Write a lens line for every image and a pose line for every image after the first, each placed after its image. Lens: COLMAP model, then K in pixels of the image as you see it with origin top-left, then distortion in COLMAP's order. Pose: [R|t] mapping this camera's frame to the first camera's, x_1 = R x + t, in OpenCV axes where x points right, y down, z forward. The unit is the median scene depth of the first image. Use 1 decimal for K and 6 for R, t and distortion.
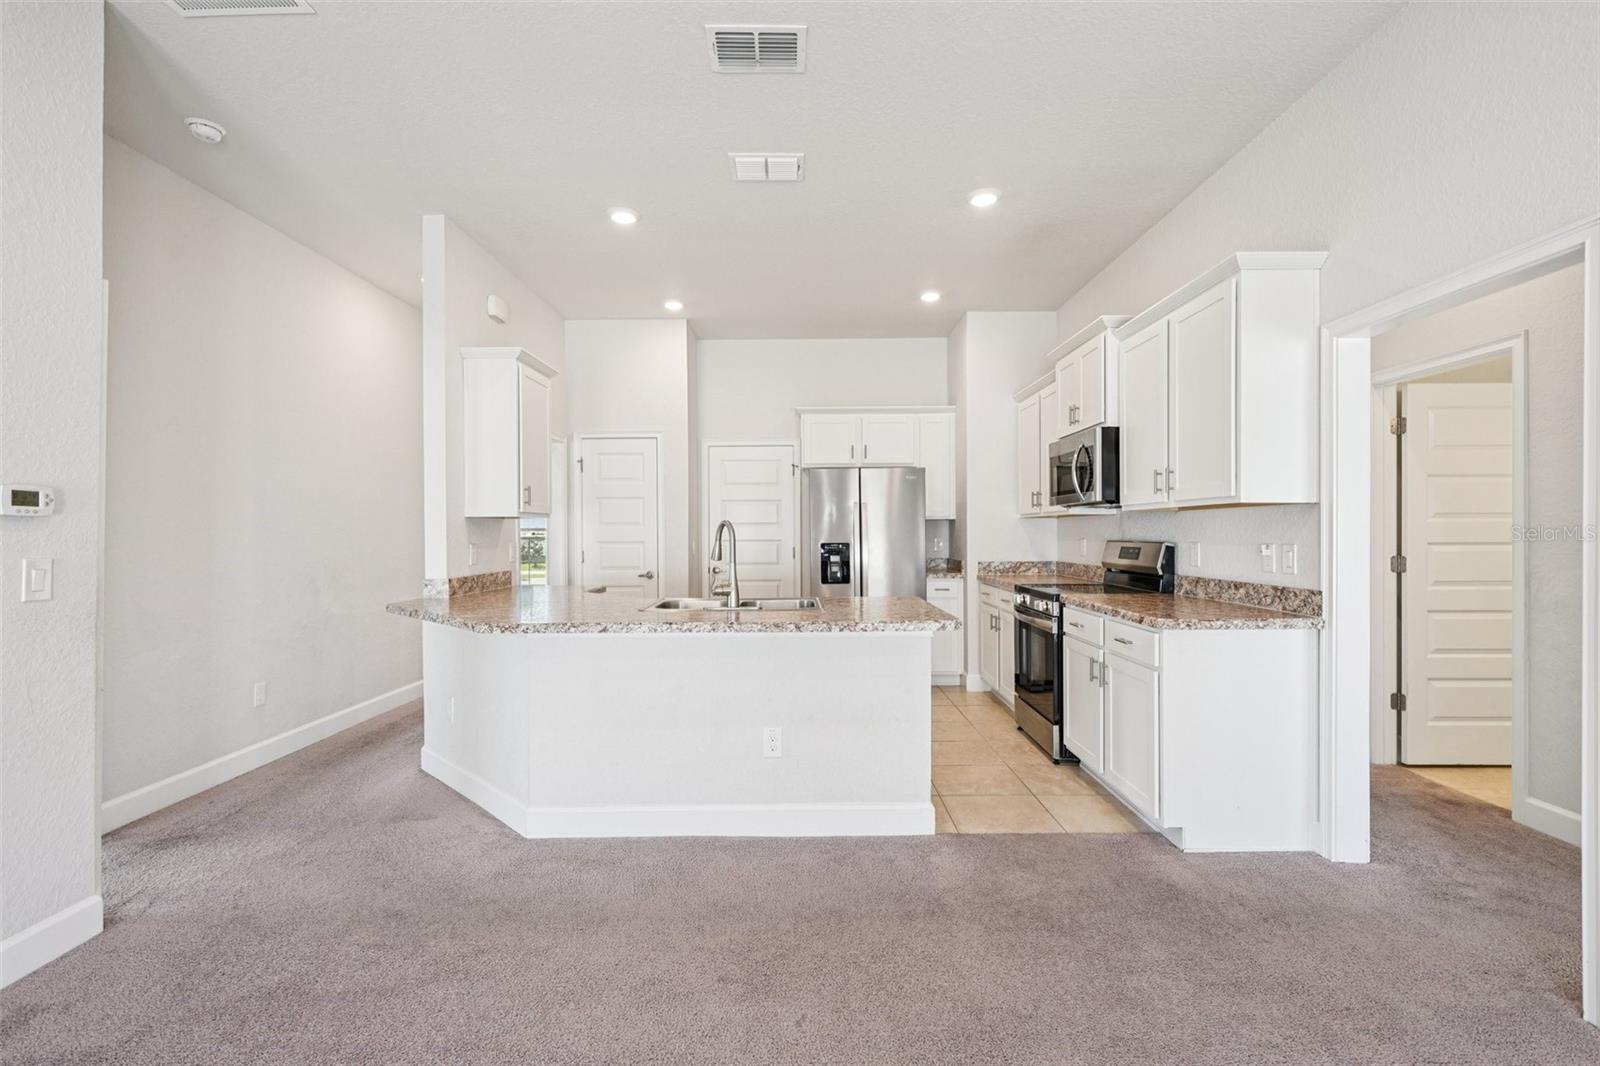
lens RADIAL K [[728.9, 0, 794.8], [0, 728.9, 533.9], [0, 0, 1]] dist [-0.003185, 0.001145]
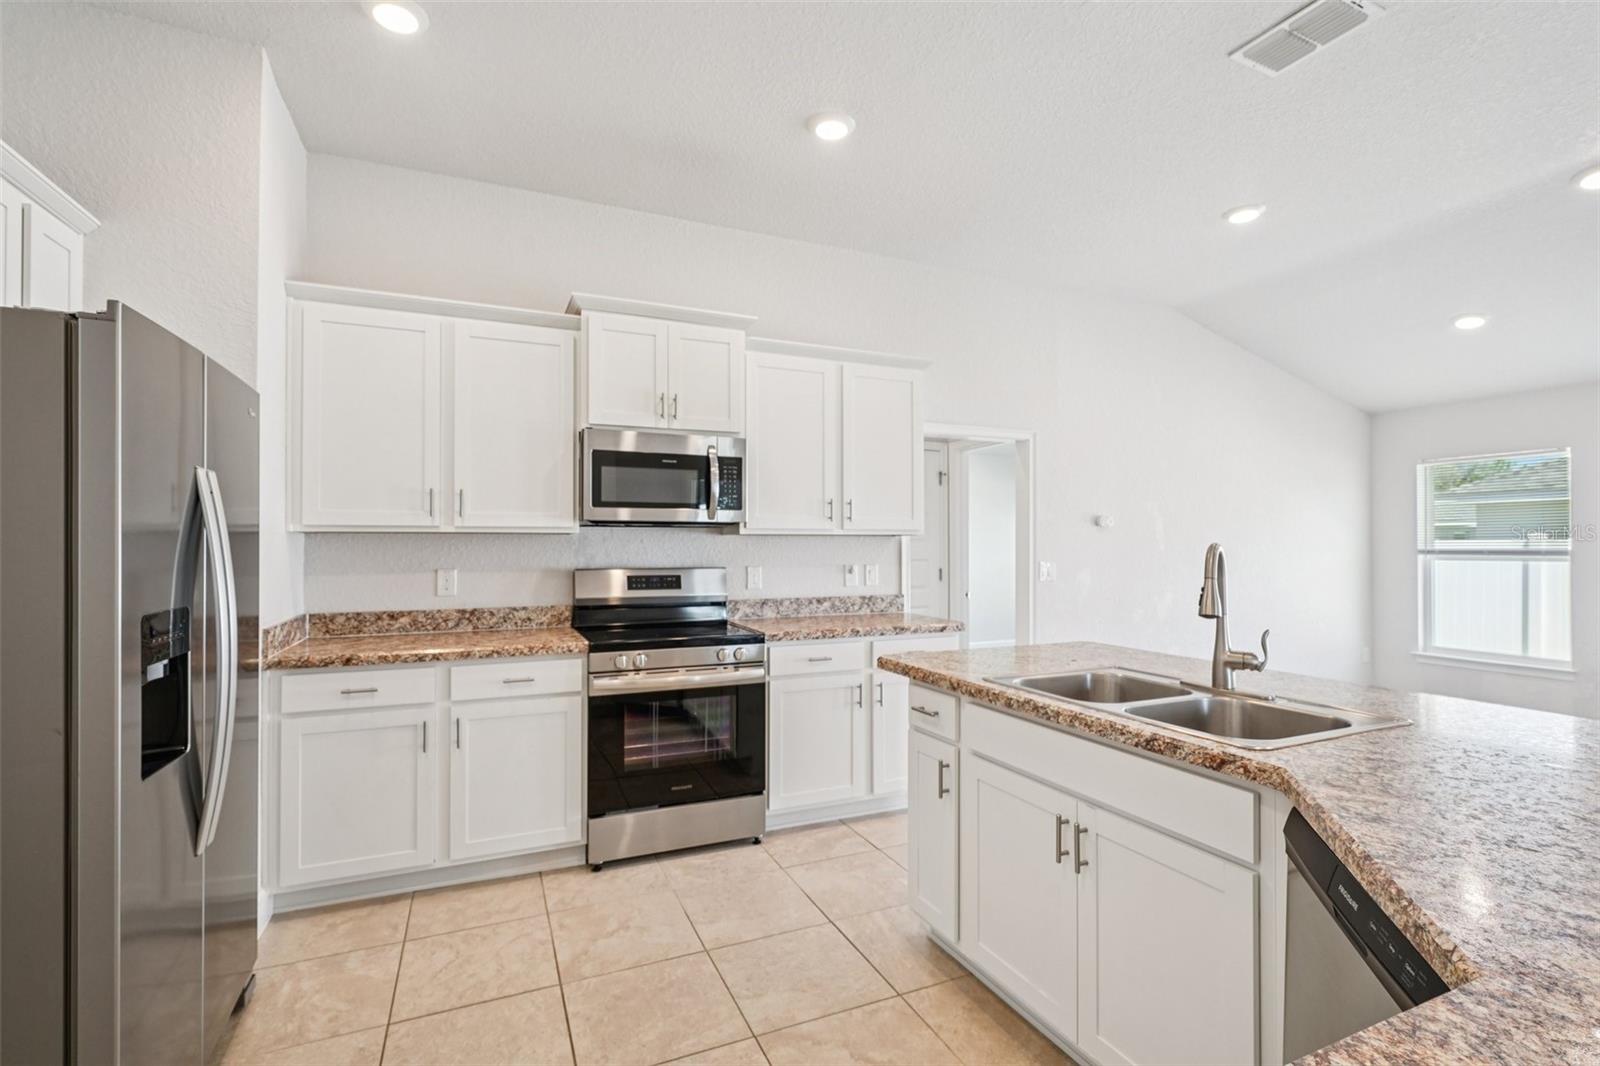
lens RADIAL K [[723.2, 0, 798.1], [0, 723.2, 530.3], [0, 0, 1]] dist [-0.001593, 0.000255]
pose [[-0.407021, -0.010824, 0.913355, -0.458300], [-0.011368, 0.999912, 0.006784, -0.051468], [-0.913348, -0.007622, -0.407108, 1.465814]]
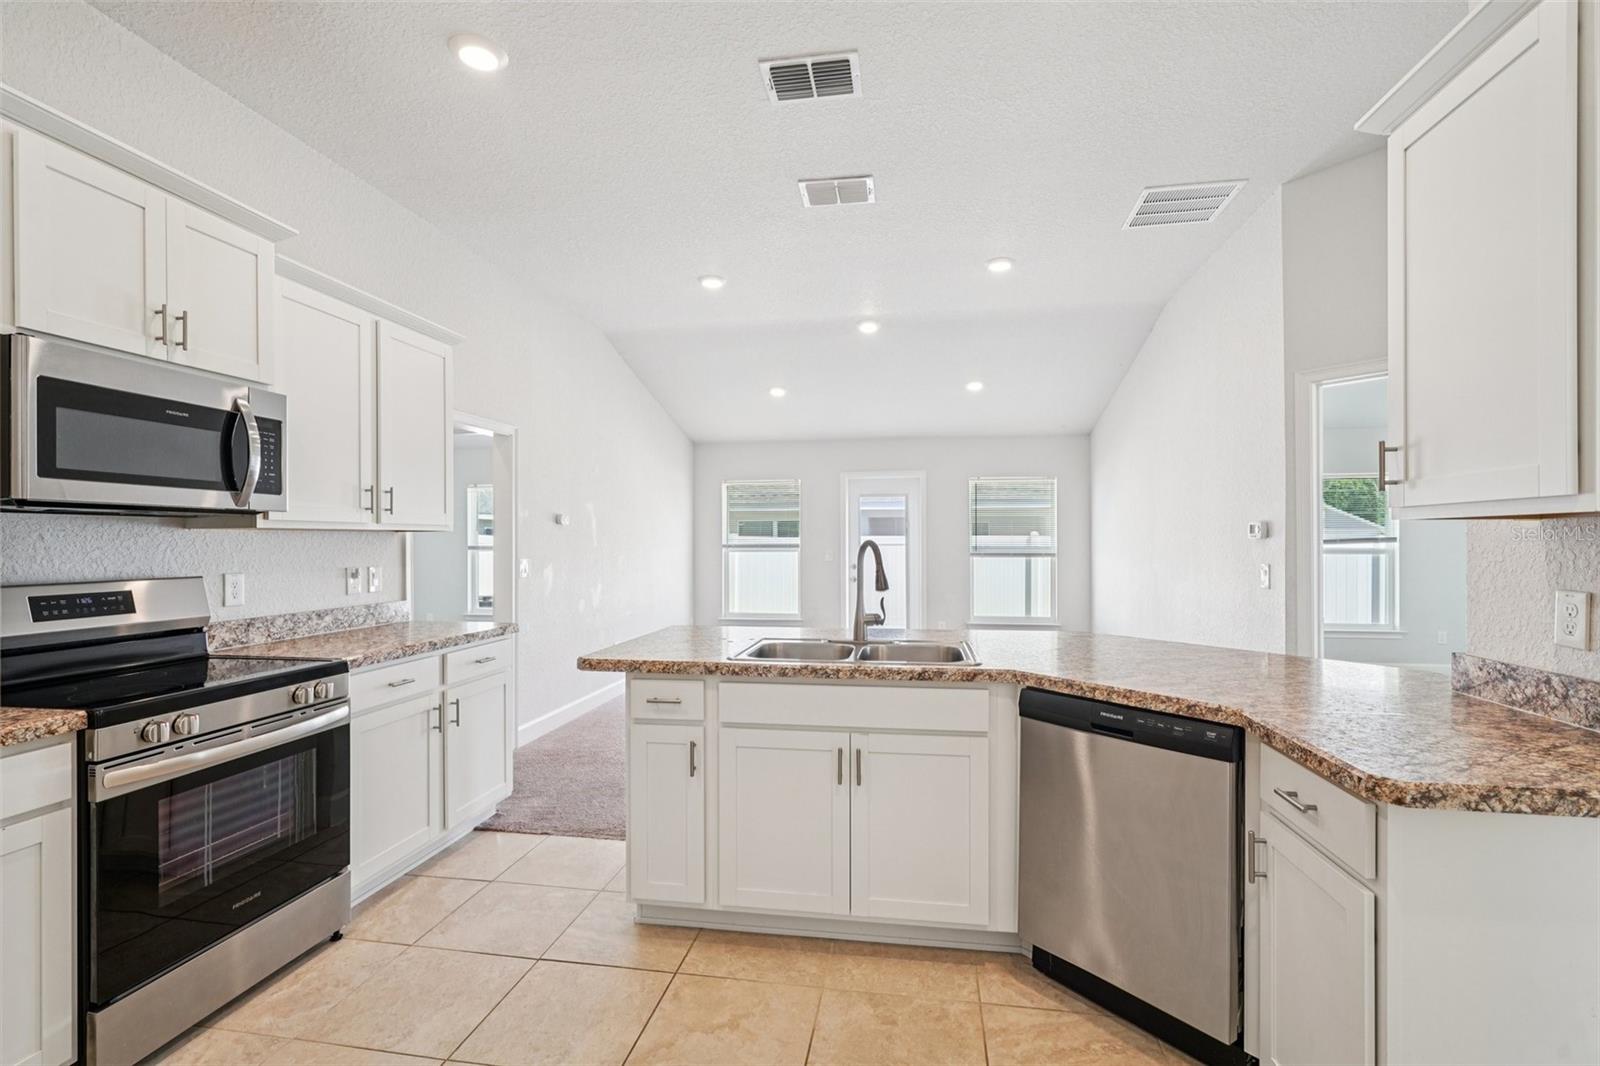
lens RADIAL K [[728.9, 0, 794.8], [0, 728.9, 533.9], [0, 0, 1]] dist [-0.003185, 0.001145]
pose [[-0.986170, -0.024966, 0.163843, -0.139675], [-0.025962, 0.999655, -0.003939, -0.043131], [-0.163688, -0.008138, -0.986479, 1.754585]]
